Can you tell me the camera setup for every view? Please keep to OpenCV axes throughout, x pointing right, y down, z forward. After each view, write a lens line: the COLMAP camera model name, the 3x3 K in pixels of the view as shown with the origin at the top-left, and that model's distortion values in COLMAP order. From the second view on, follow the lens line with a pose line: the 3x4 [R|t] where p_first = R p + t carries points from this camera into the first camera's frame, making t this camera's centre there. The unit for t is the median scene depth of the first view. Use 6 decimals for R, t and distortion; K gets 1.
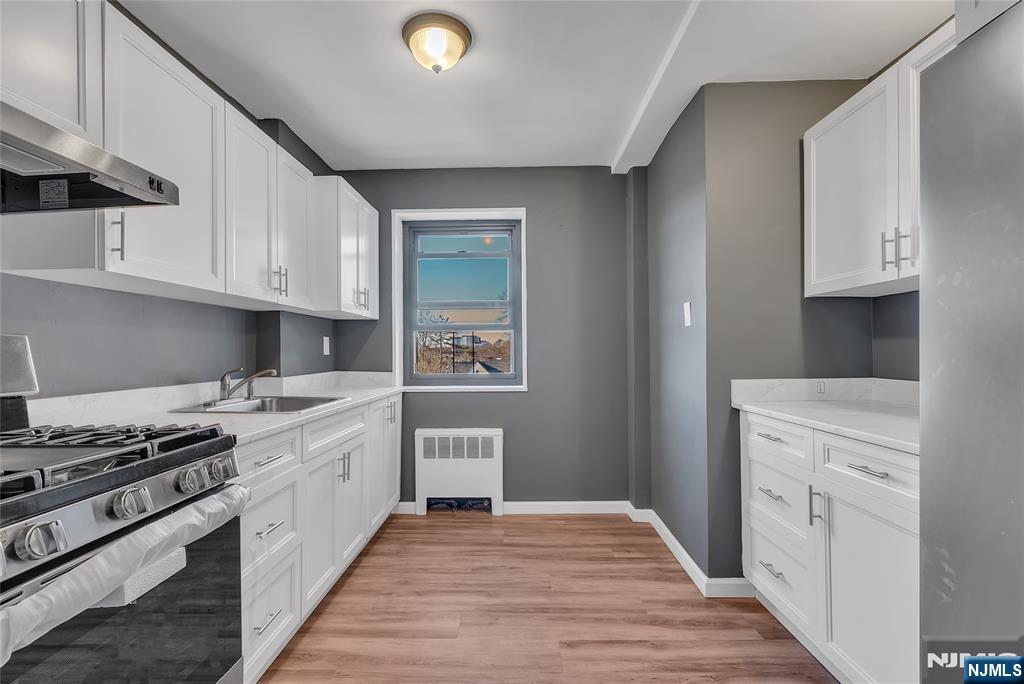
lens RADIAL K [[464.1, 0, 513.0], [0, 464.1, 360.3], [0, 0, 1]] dist [-0.001629, -0.000388]
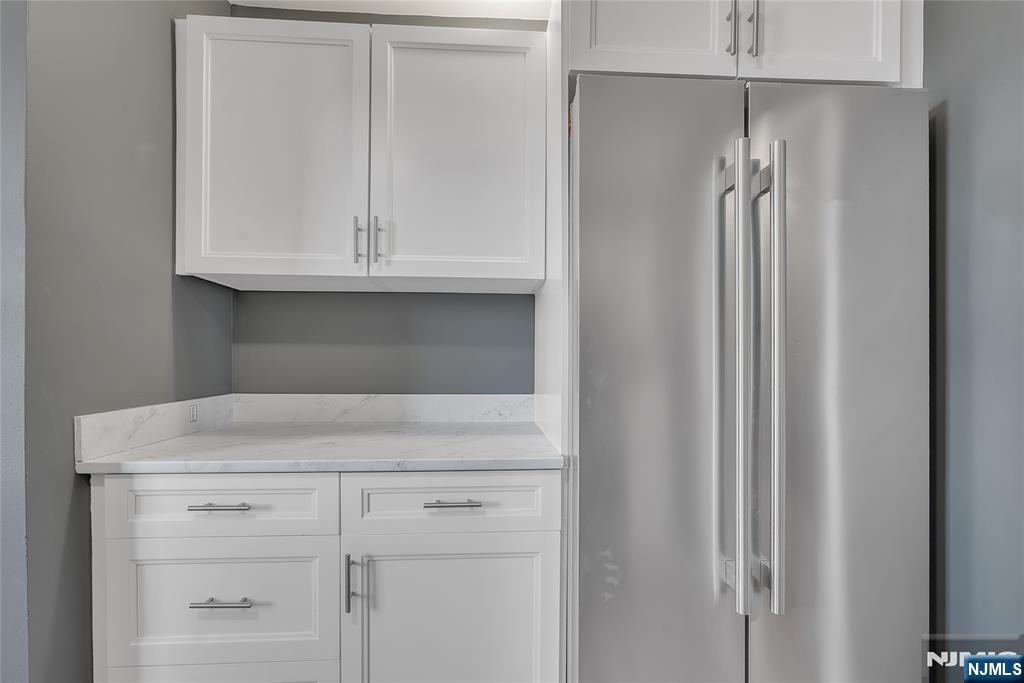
lens RADIAL K [[464.1, 0, 513.0], [0, 464.1, 359.8], [0, 0, 1]] dist [-0.001629, -0.000388]
pose [[-0.081194, 0.004758, 0.996687, -0.045296], [0.011581, 0.999926, -0.003830, -0.009780], [-0.996631, 0.011232, -0.081243, 0.589970]]
